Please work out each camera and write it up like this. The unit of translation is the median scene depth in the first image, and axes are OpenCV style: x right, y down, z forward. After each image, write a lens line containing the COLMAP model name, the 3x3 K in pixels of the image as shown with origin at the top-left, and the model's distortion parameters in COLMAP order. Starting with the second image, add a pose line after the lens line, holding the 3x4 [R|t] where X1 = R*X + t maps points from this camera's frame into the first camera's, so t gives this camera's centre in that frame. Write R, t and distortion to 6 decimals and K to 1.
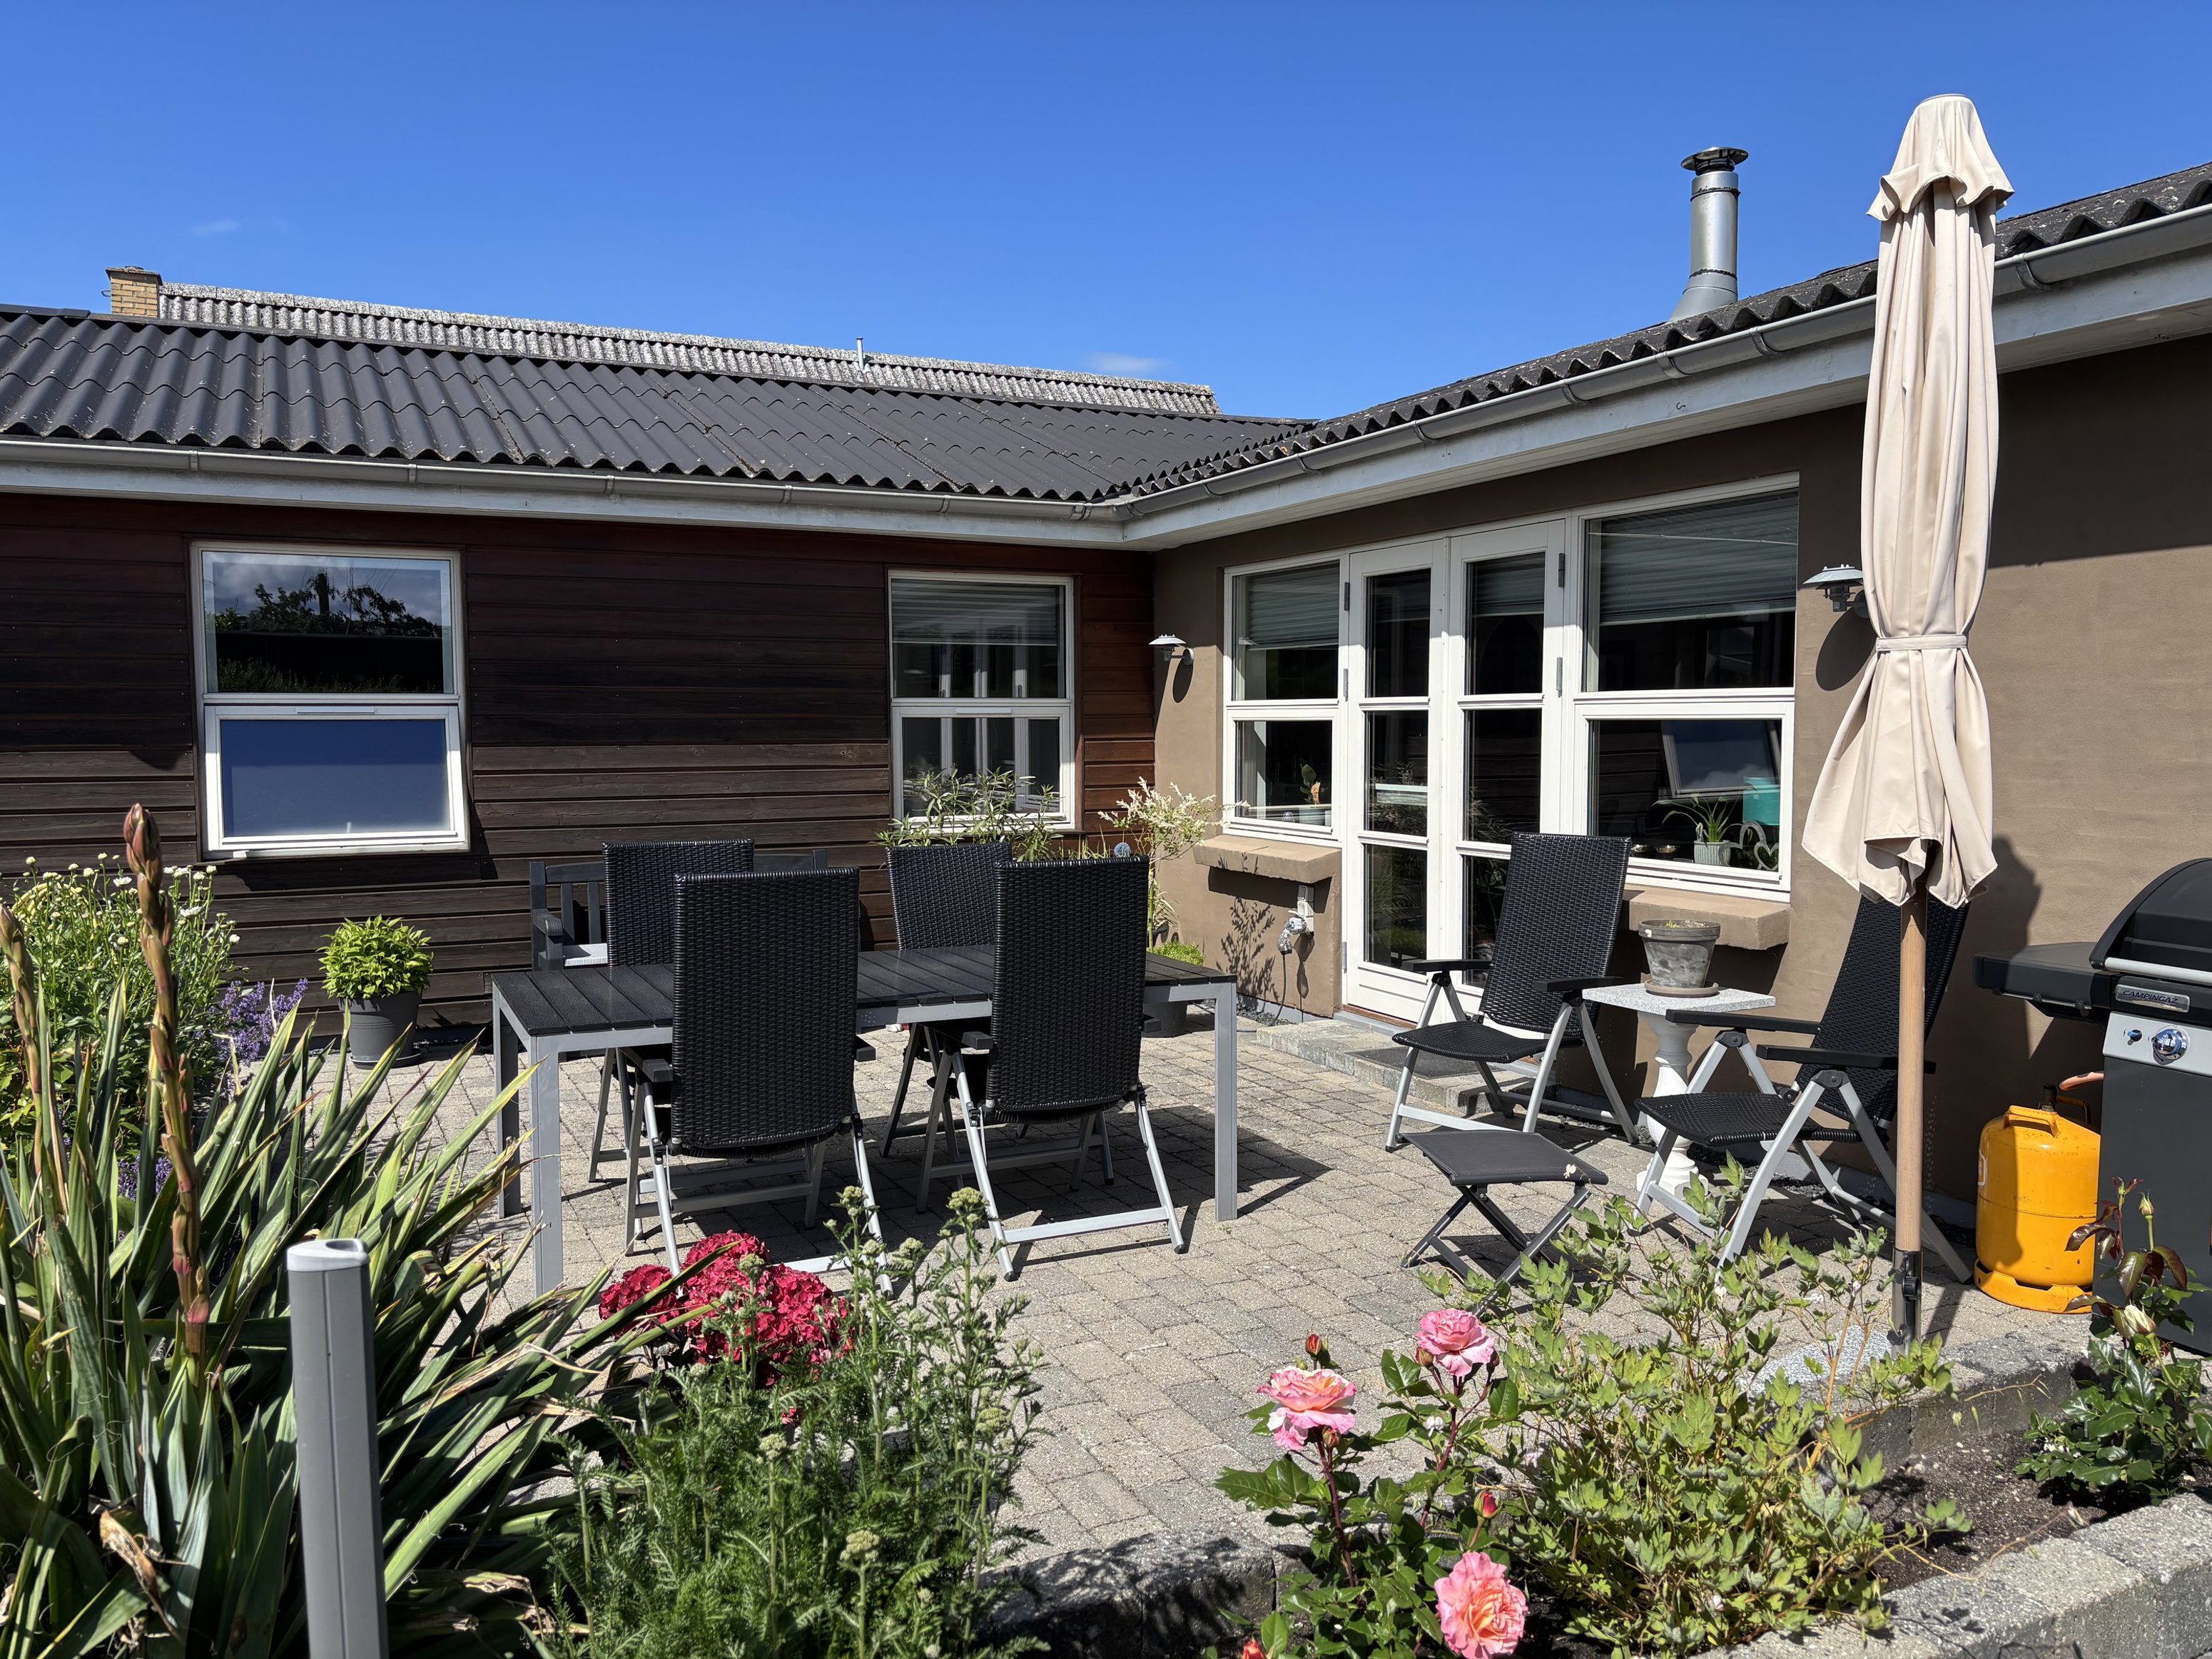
lens RADIAL K [[1669.9, 0, 1109.6], [0, 1669.9, 833.6], [0, 0, 1]] dist [0.055168, -0.001383]
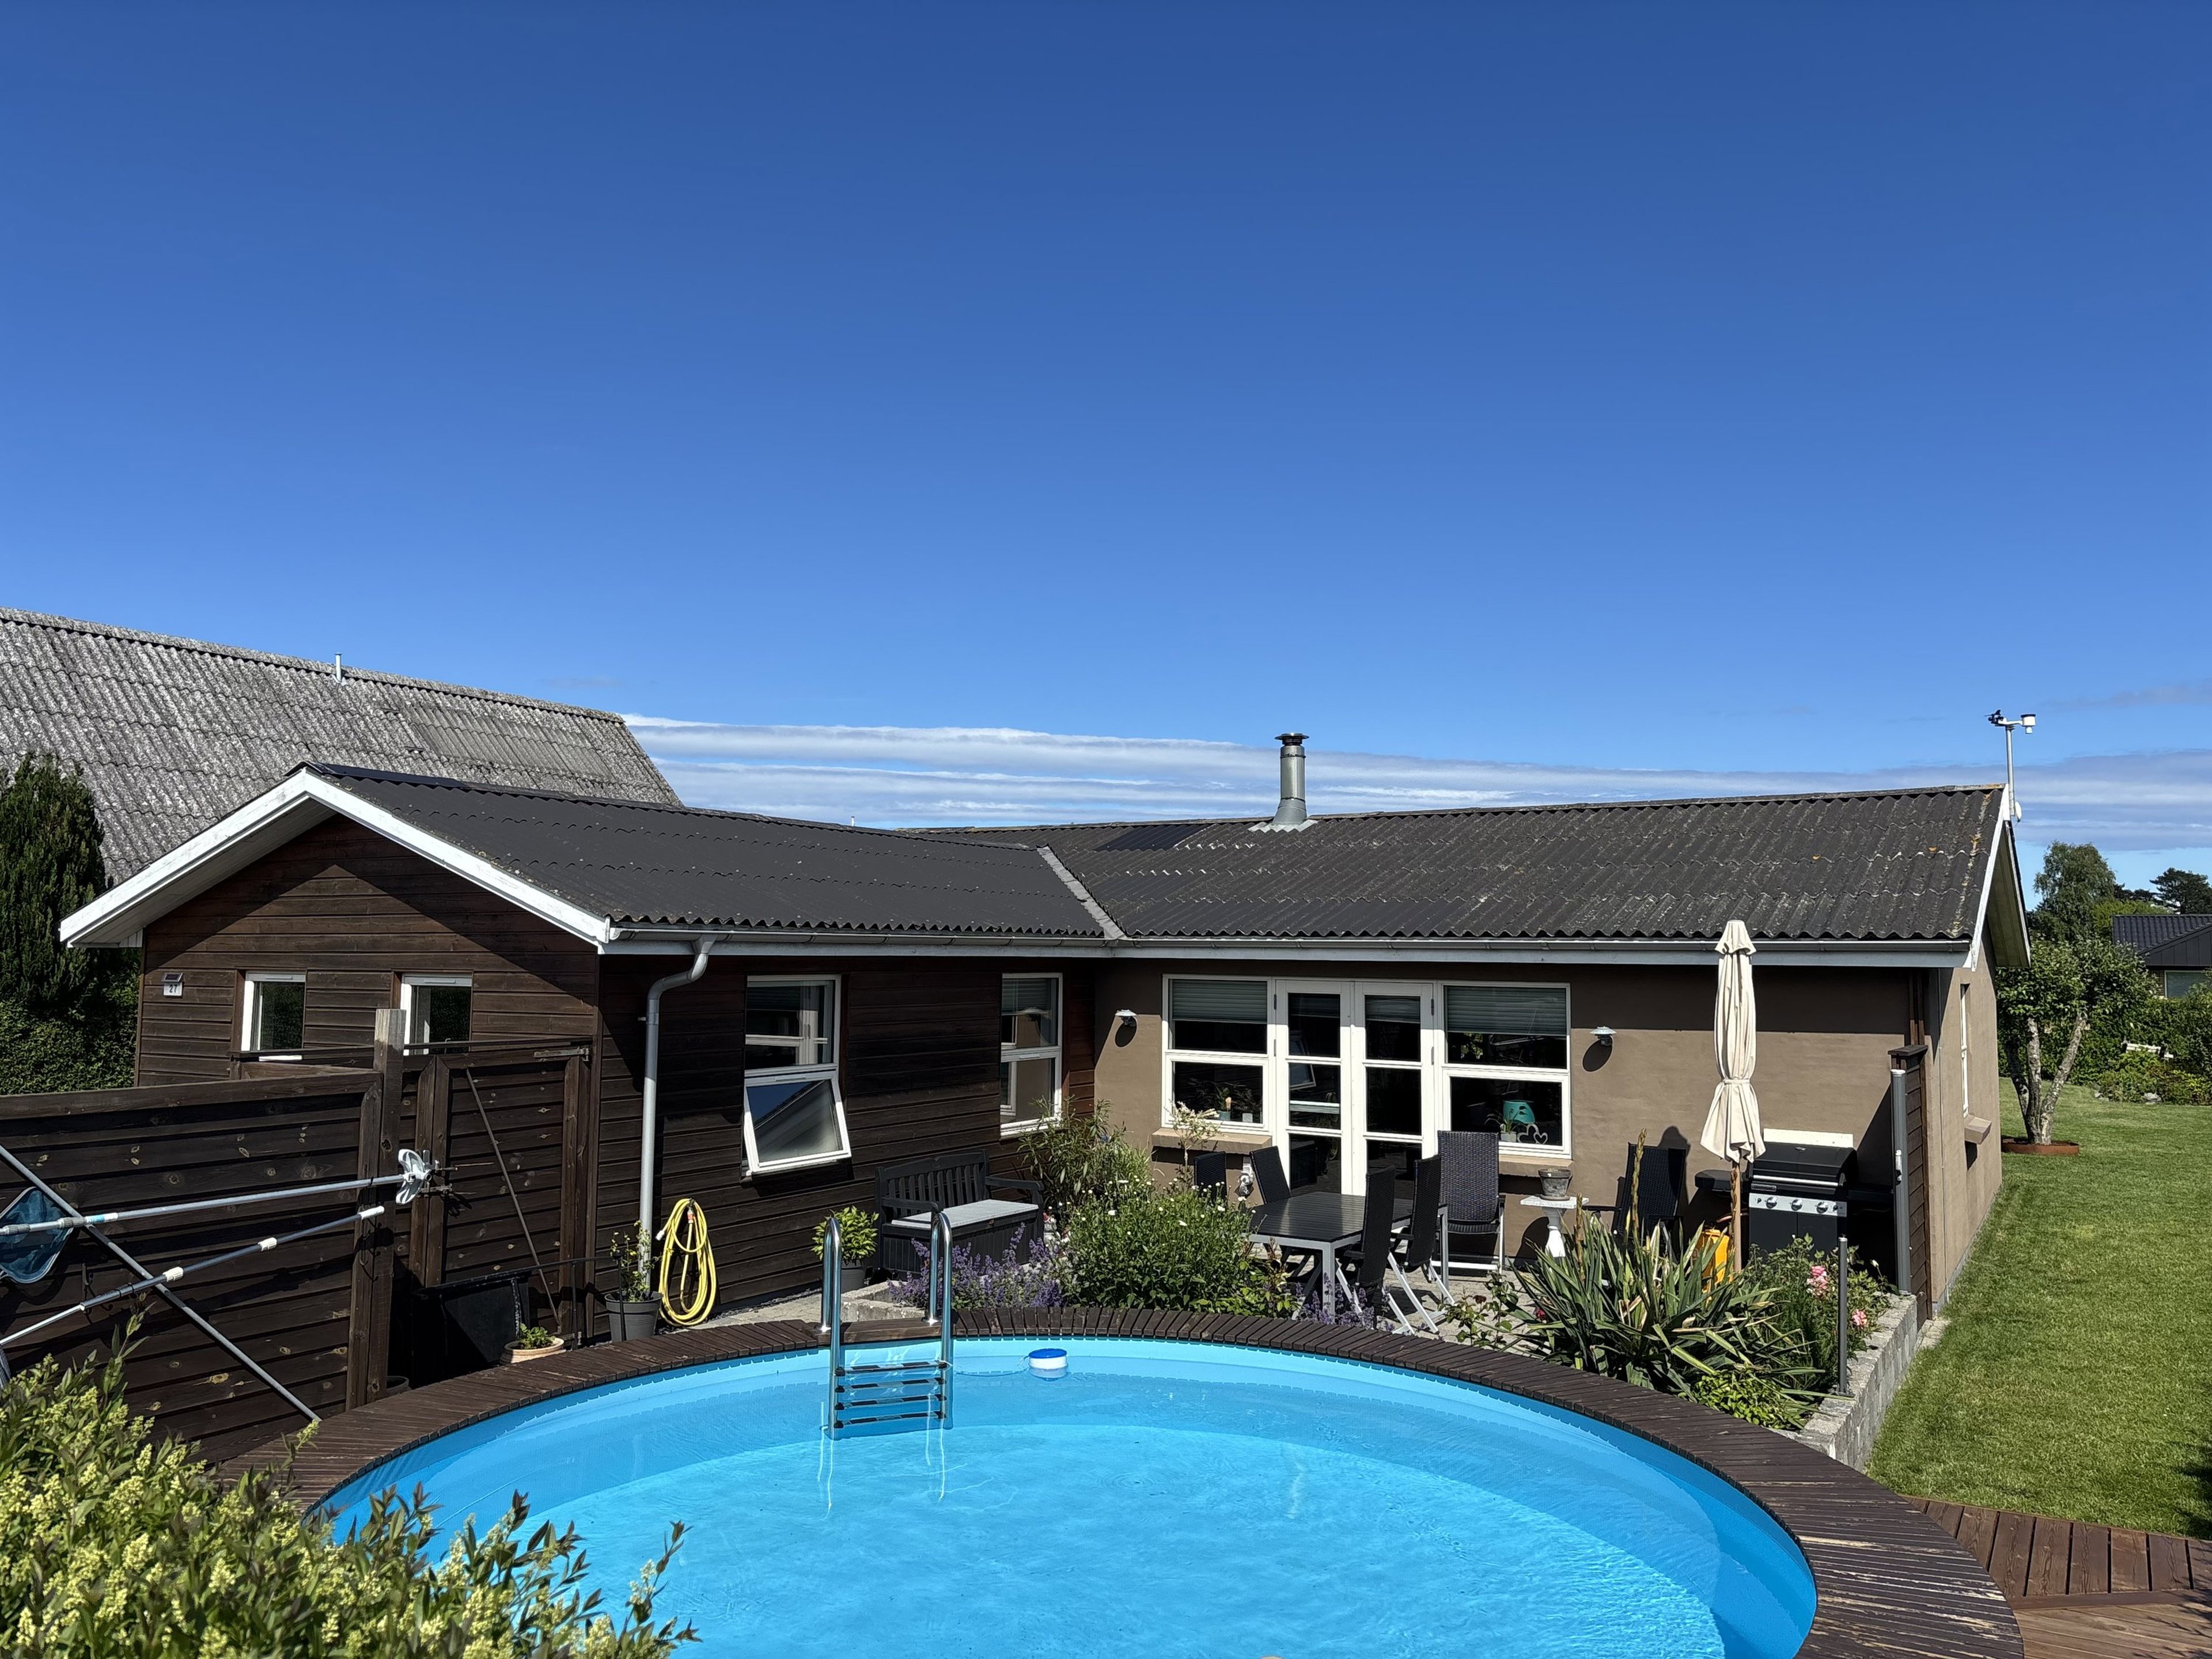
lens RADIAL K [[1669.9, 0, 1102.9], [0, 1669.9, 829.1], [0, 0, 1]] dist [0.055168, -0.001383]
pose [[0.834592, 0.055597, 0.548056, -1.144832], [0.022523, 0.990618, -0.134792, -0.088865], [-0.550408, 0.124840, 0.825509, -0.524684]]
